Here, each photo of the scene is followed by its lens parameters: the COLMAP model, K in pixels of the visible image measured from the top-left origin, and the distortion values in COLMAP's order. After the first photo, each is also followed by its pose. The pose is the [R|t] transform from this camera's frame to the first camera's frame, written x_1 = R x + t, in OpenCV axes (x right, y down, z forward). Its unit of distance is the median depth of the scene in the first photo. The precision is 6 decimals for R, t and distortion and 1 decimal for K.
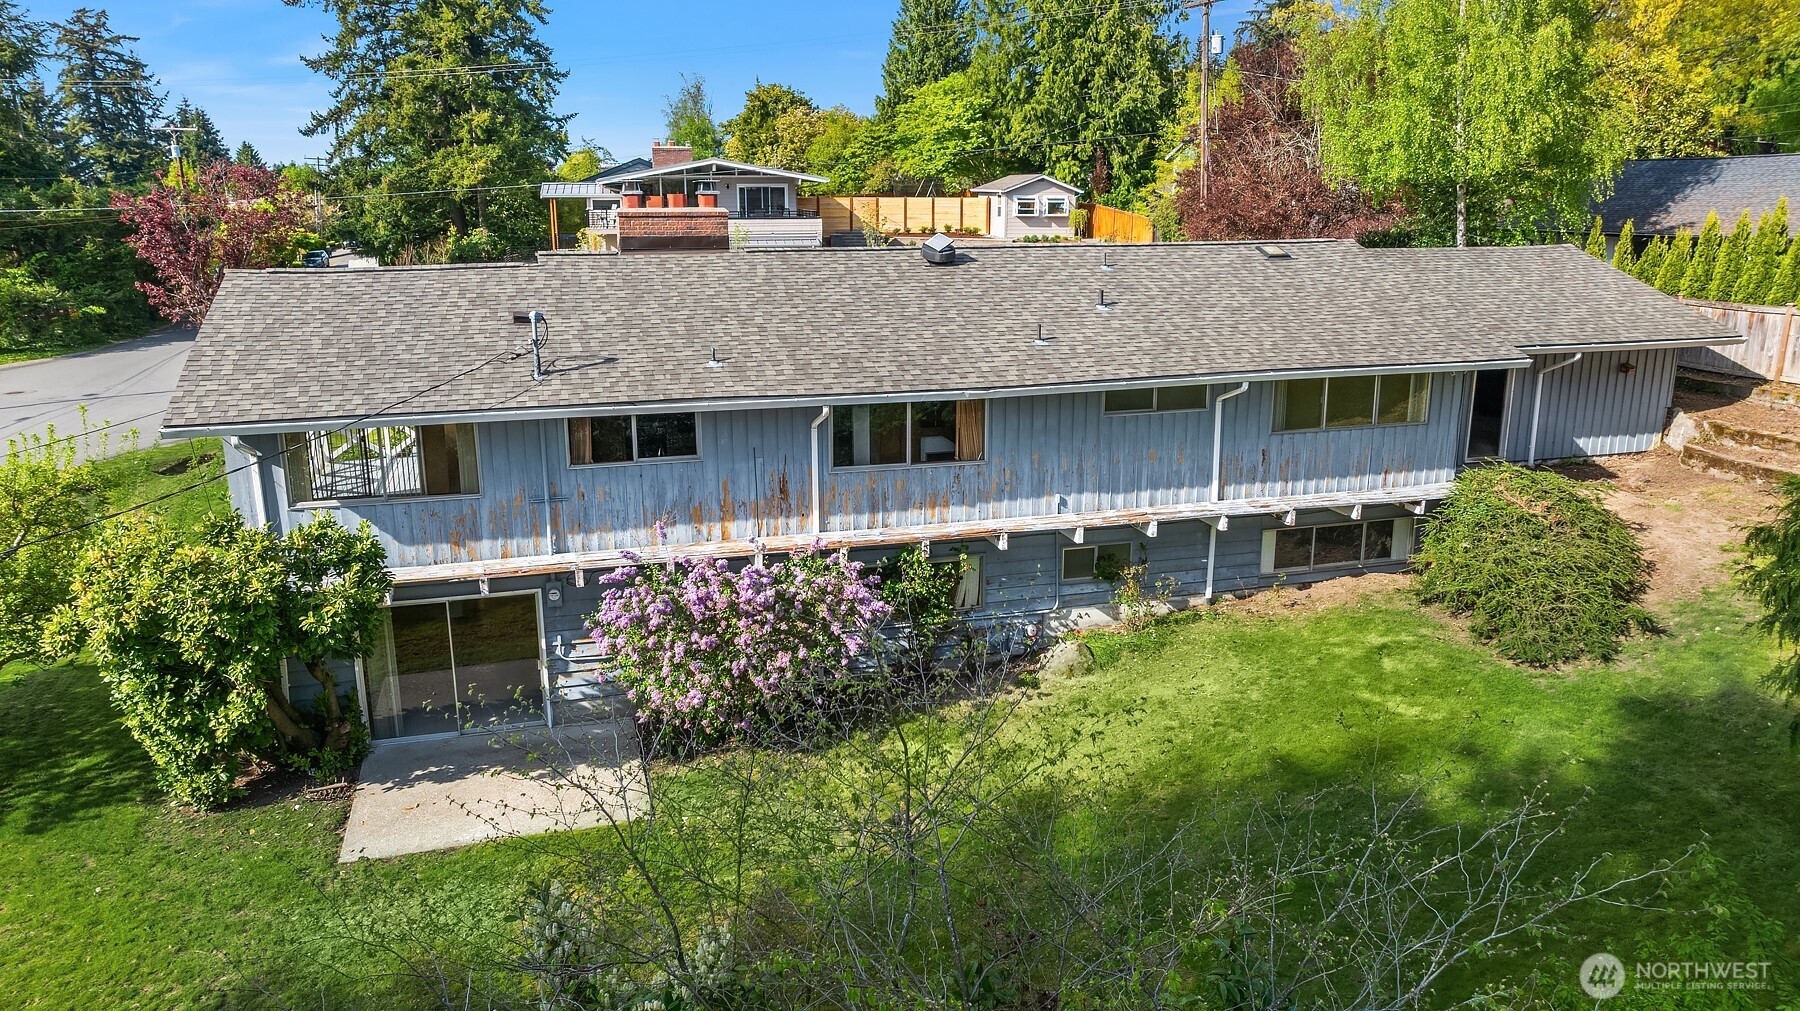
lens RADIAL K [[1280.0, 0, 904.9], [0, 1280.0, 496.2], [0, 0, 1]] dist [-0.025358, -0.001626]
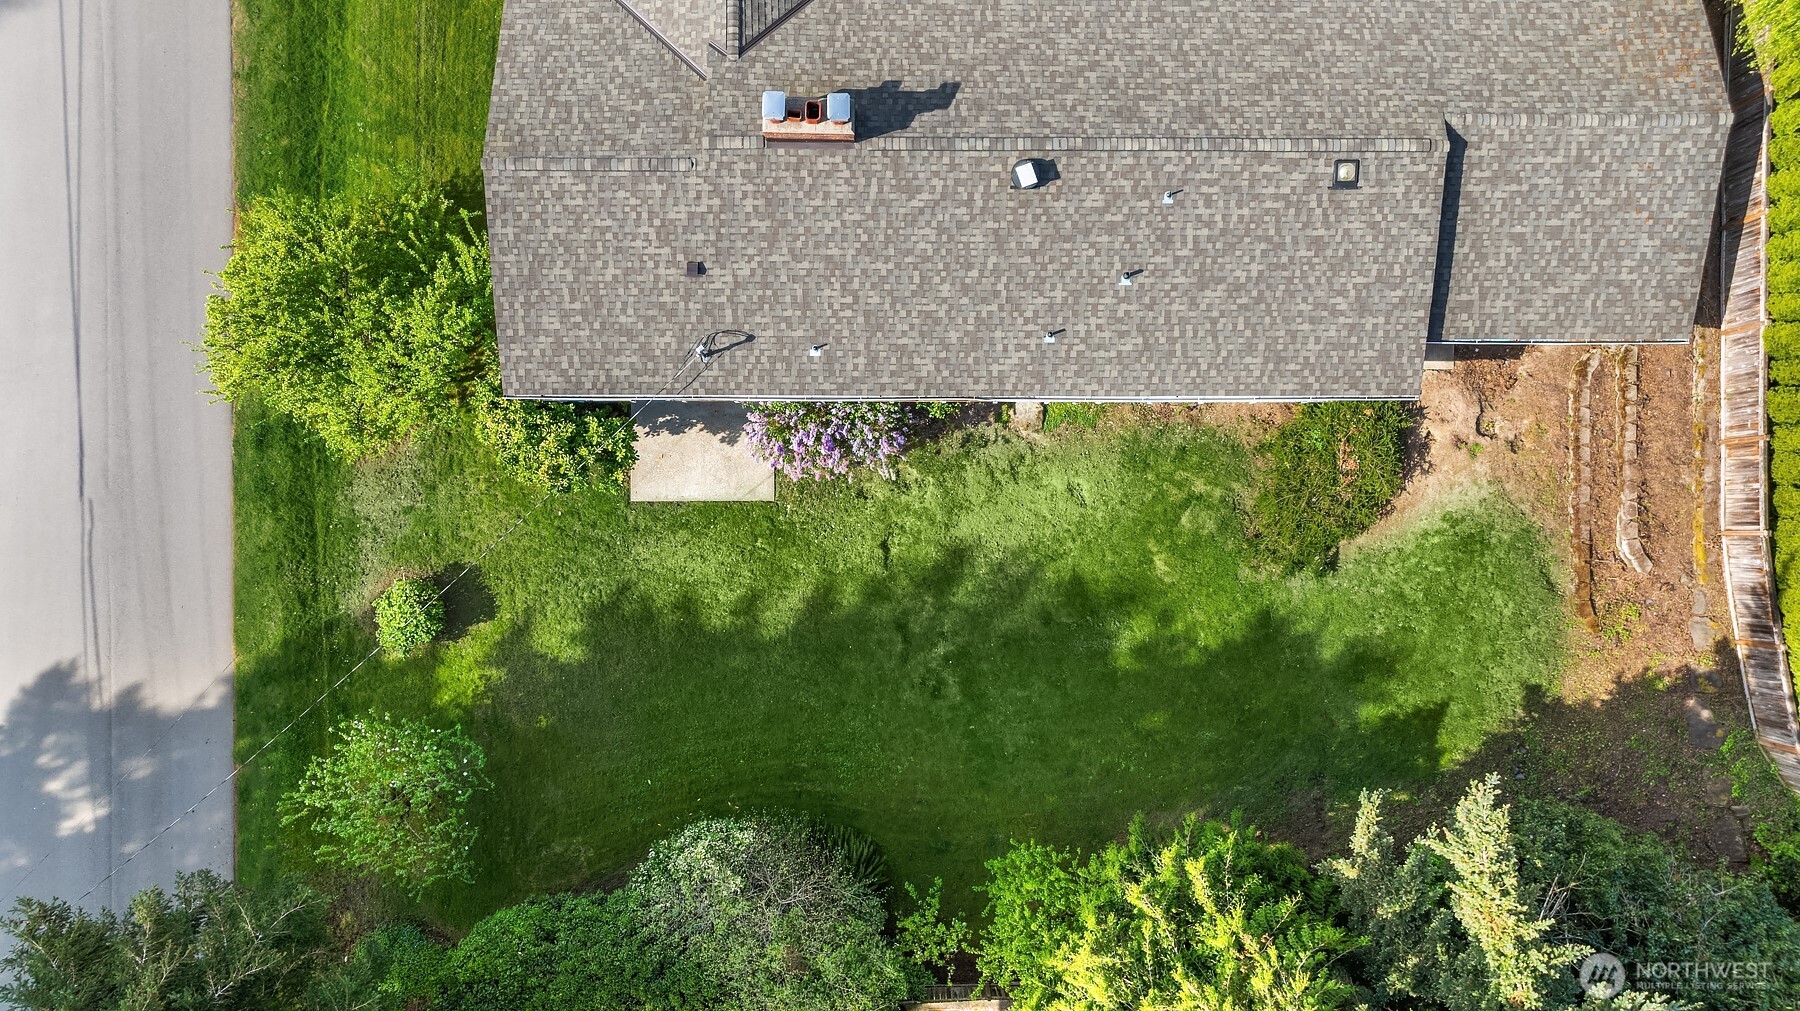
lens RADIAL K [[1280.0, 0, 904.9], [0, 1280.0, 496.2], [0, 0, 1]] dist [-0.025358, -0.001626]
pose [[0.959252, 0.282499, -0.005444, 0.011826], [-0.069502, 0.254588, 0.964549, -1.579234], [0.273870, -0.924867, 0.263848, 0.471984]]
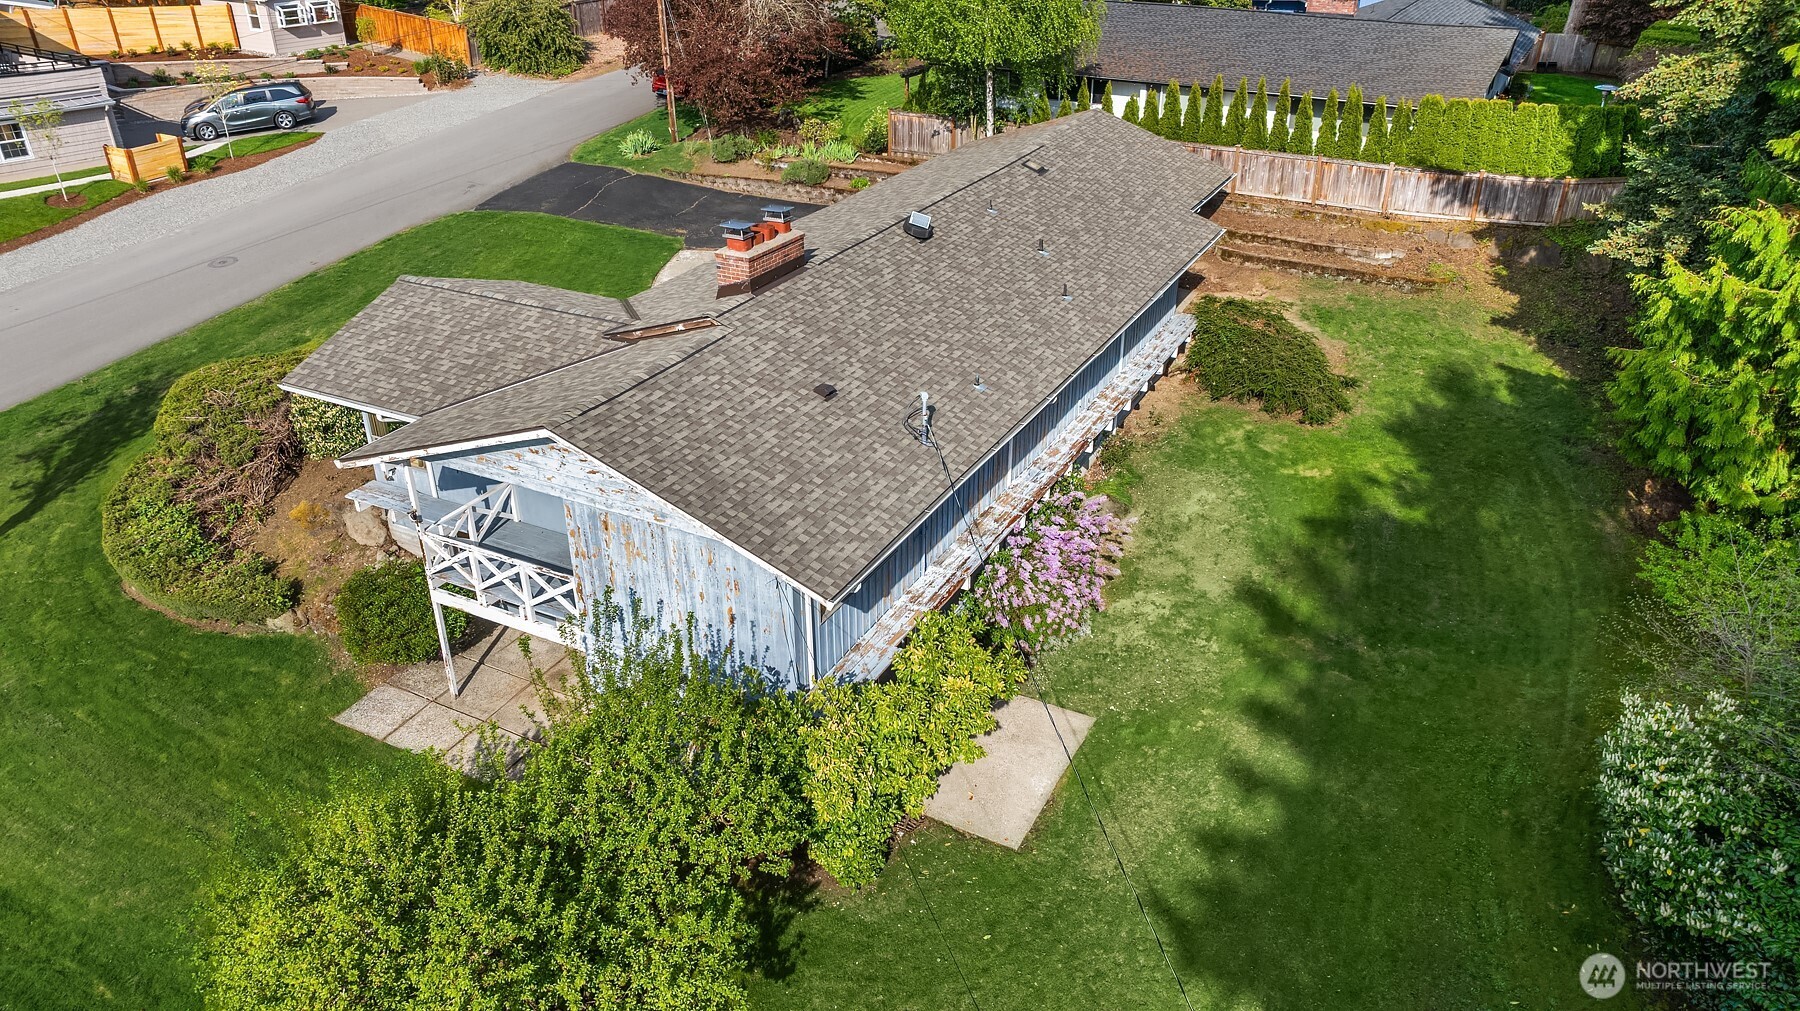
lens RADIAL K [[1280.0, 0, 904.9], [0, 1280.0, 496.2], [0, 0, 1]] dist [-0.025358, -0.001626]
pose [[0.688900, -0.335111, 0.642743, -1.065236], [0.177855, 0.937756, 0.298296, -0.399246], [-0.702698, -0.091181, 0.705621, 0.157433]]
